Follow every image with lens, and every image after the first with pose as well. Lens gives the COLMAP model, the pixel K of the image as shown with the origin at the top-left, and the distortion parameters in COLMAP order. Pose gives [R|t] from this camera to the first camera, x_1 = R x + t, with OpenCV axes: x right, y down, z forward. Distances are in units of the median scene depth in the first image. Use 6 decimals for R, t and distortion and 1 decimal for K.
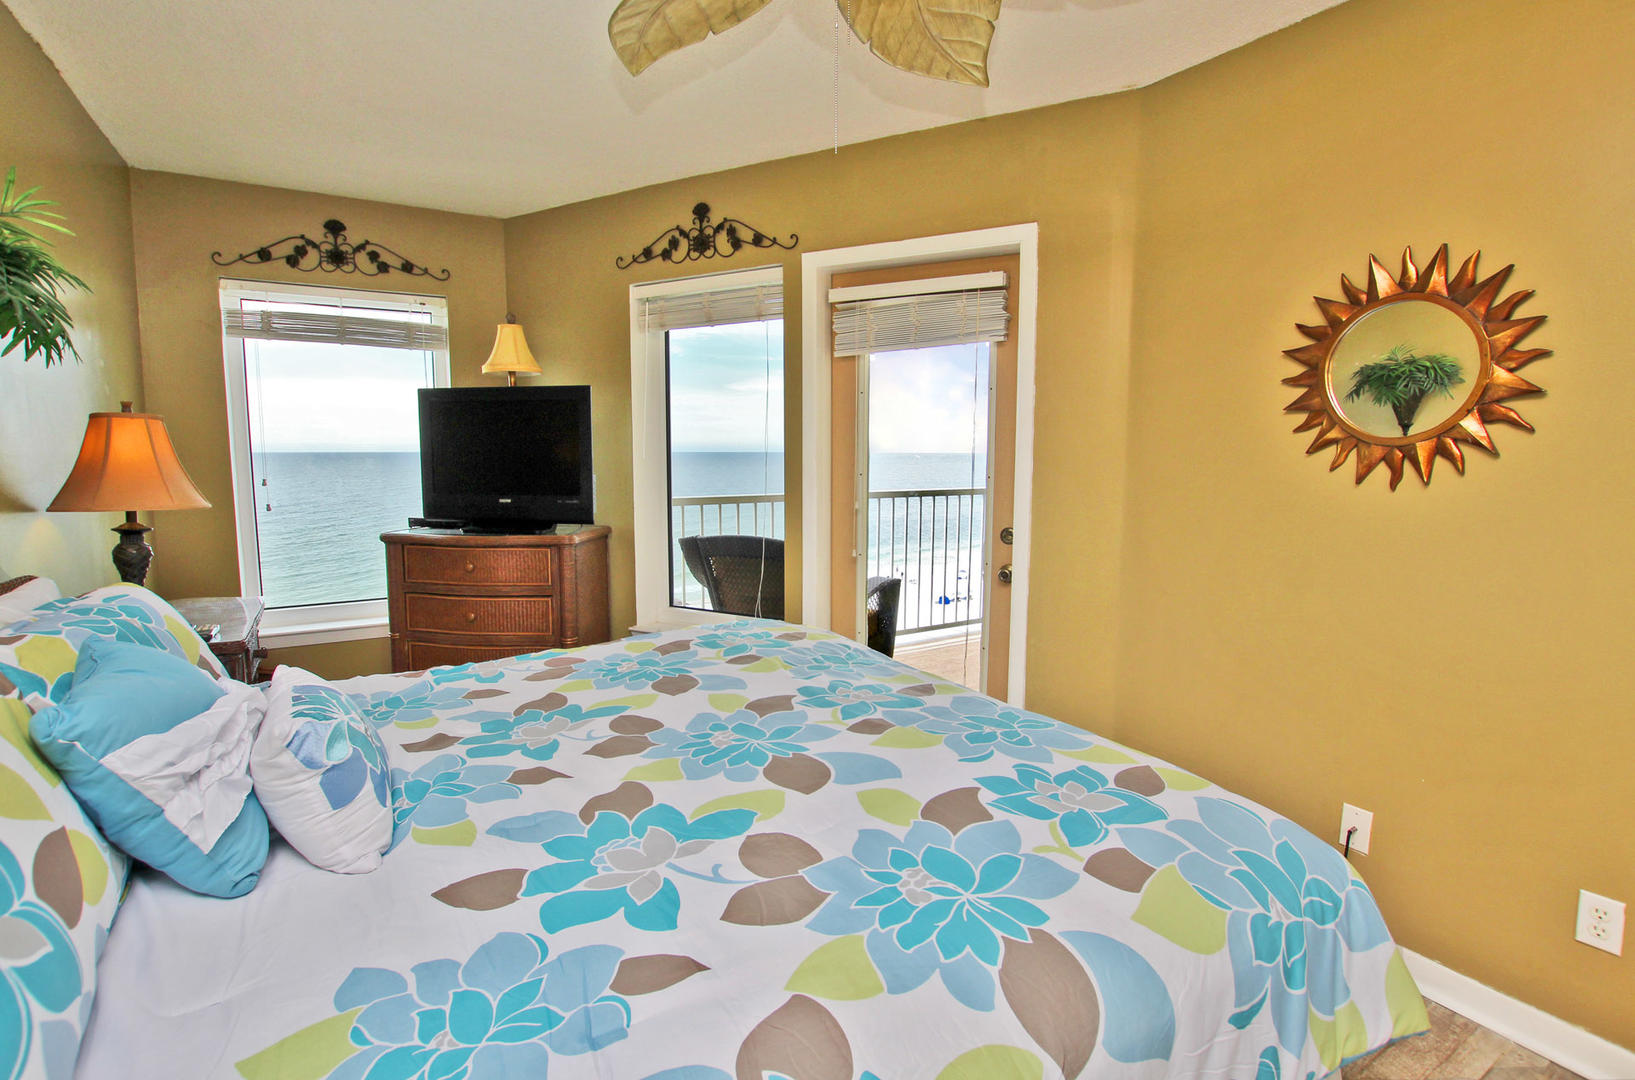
lens RADIAL K [[760.4, 0, 817.5], [0, 760.4, 540.0], [0, 0, 1]] dist [-0.015734, -0.000052]
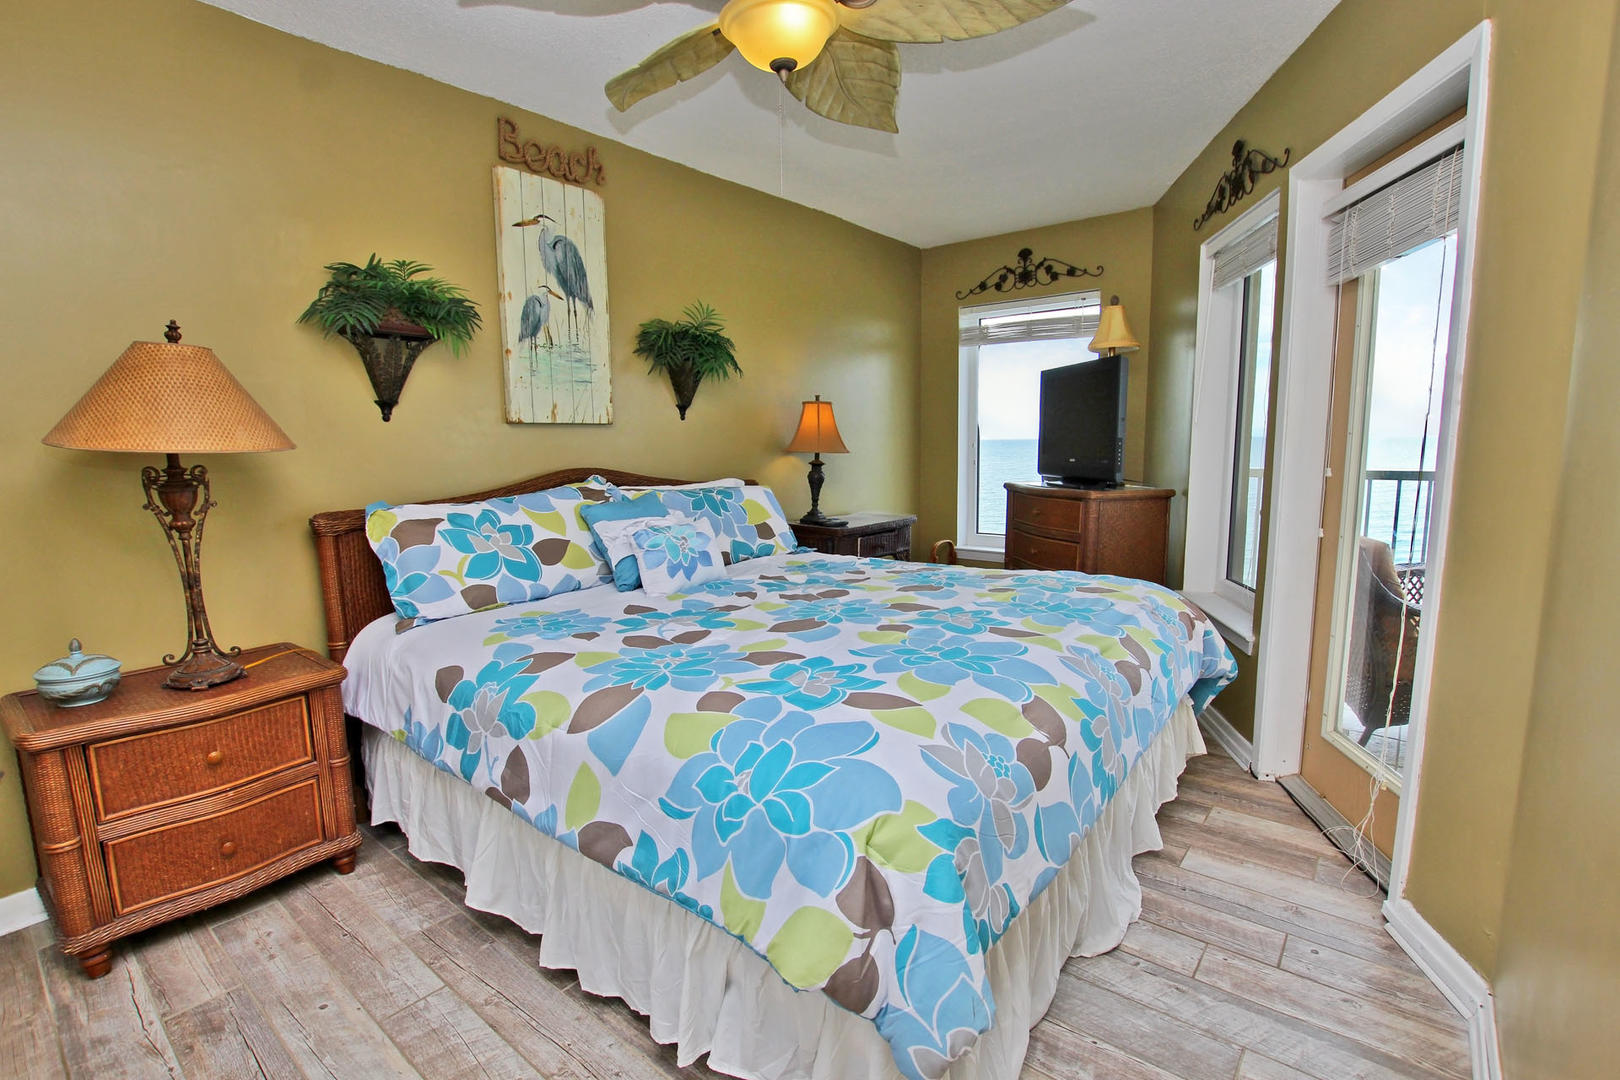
lens RADIAL K [[757.1, 0, 810.0], [0, 757.1, 540.0], [0, 0, 1]] dist [-0.028111, 0.000785]
pose [[0.321200, 0.114711, -0.940038, 0.904982], [-0.095551, 0.991497, 0.088342, 0.011268], [0.942178, 0.061446, 0.329430, 0.376888]]
